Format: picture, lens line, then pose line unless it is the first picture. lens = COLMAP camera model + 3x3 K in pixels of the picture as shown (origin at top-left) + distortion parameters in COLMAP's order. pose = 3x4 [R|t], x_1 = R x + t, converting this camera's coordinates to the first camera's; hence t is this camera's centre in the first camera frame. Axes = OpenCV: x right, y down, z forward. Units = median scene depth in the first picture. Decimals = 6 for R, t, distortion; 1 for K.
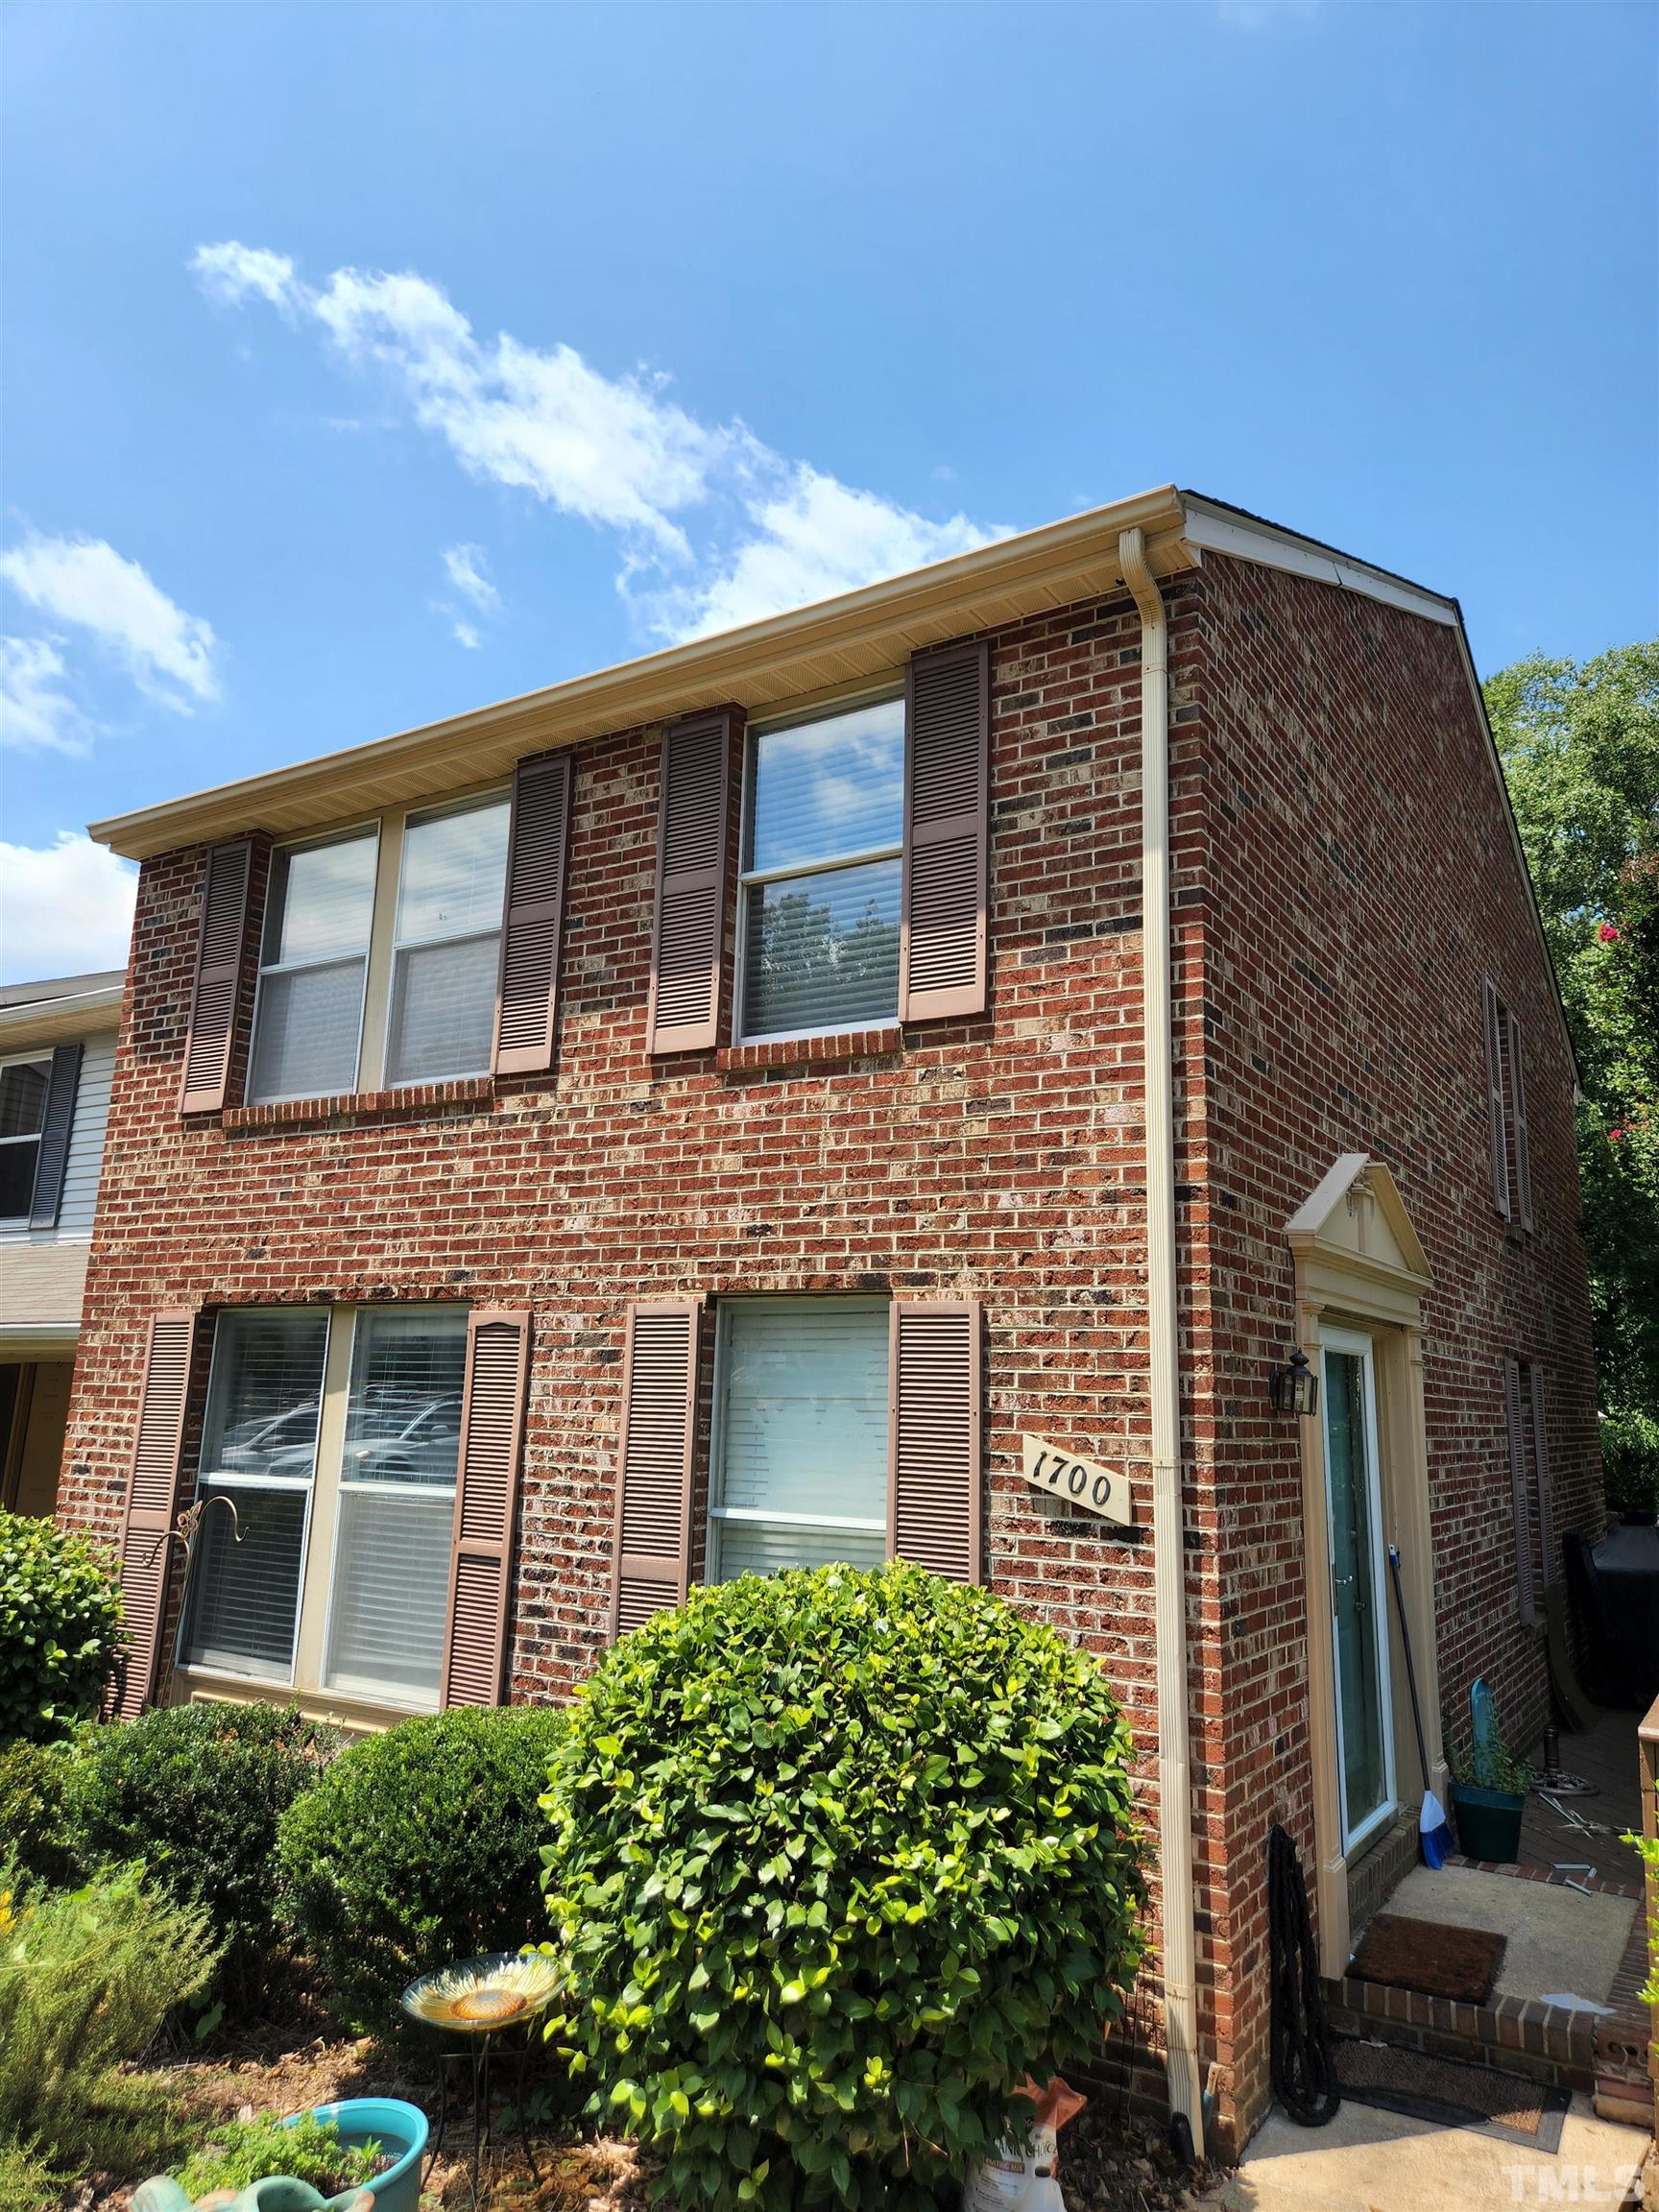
lens RADIAL K [[1480.6, 0, 829.8], [0, 1480.6, 1098.4], [0, 0, 1]] dist [0.056056, -0.006184]
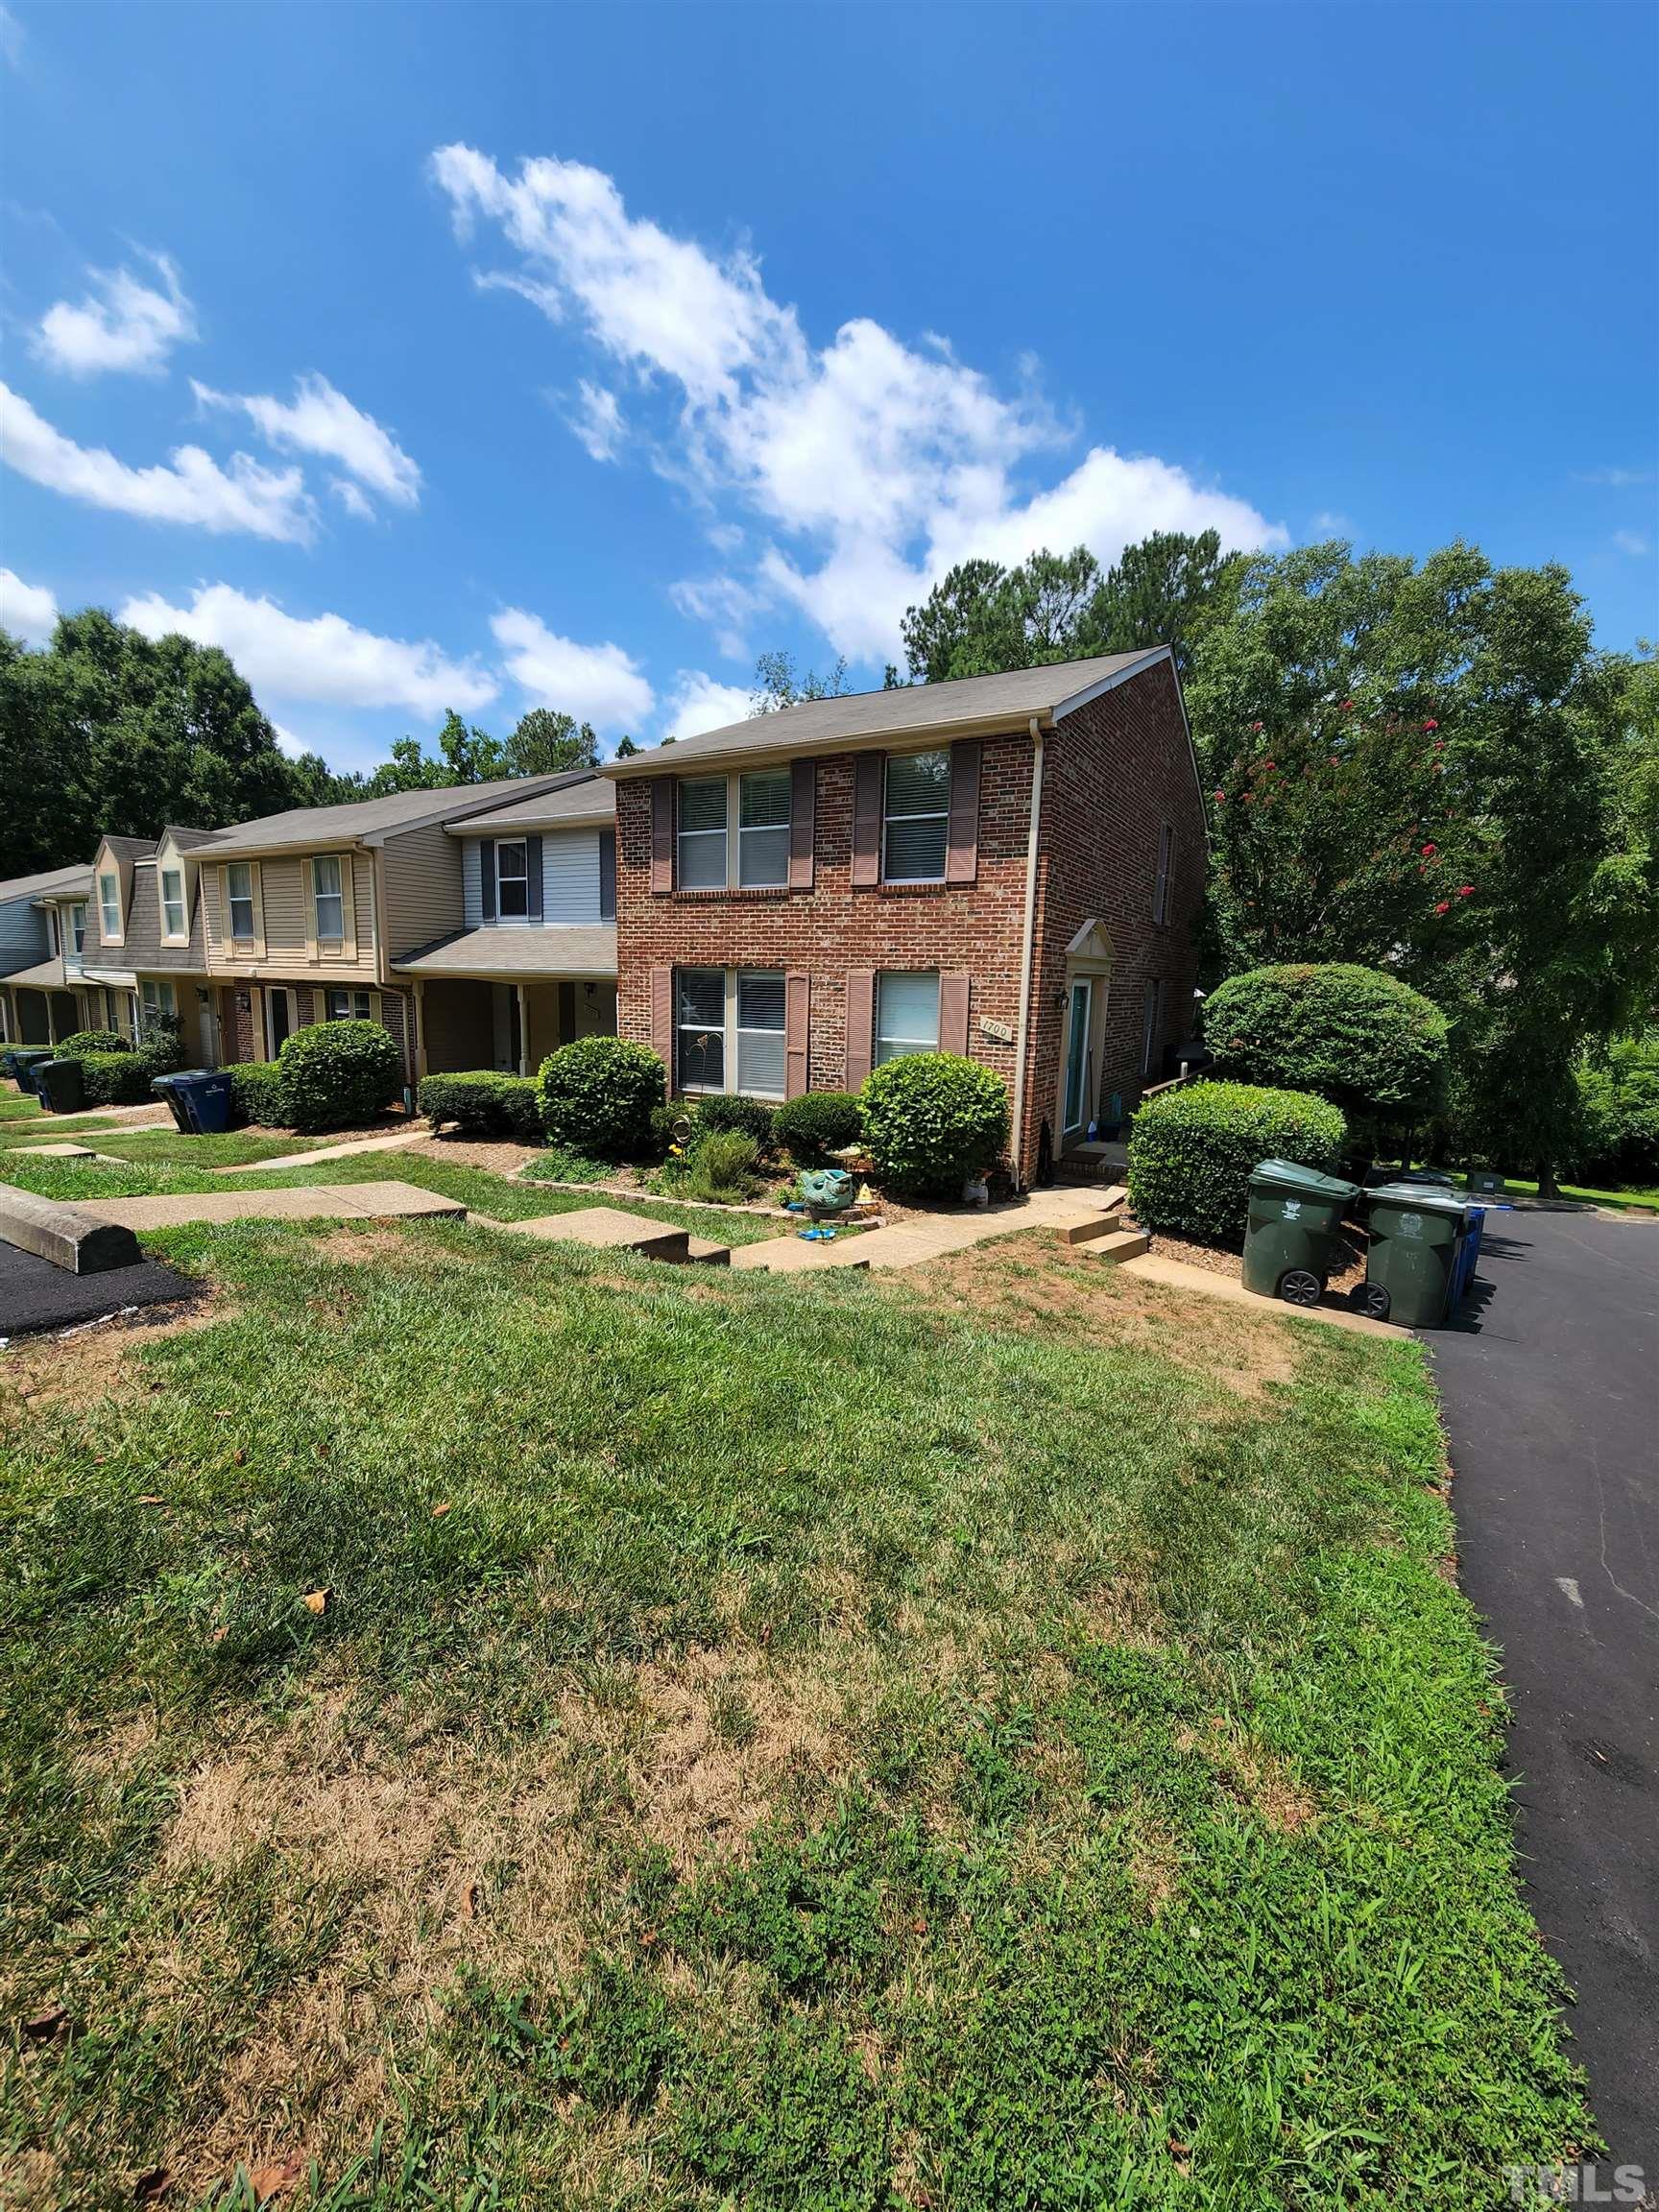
lens RADIAL K [[896.7, 0, 822.7], [0, 896.7, 1110.3], [0, 0, 1]] dist [0.000534, -0.000519]
pose [[0.999726, -0.004633, 0.022955, -0.239637], [-0.003438, 0.940567, 0.339591, -0.227195], [-0.023164, -0.339577, 0.940293, -0.846602]]
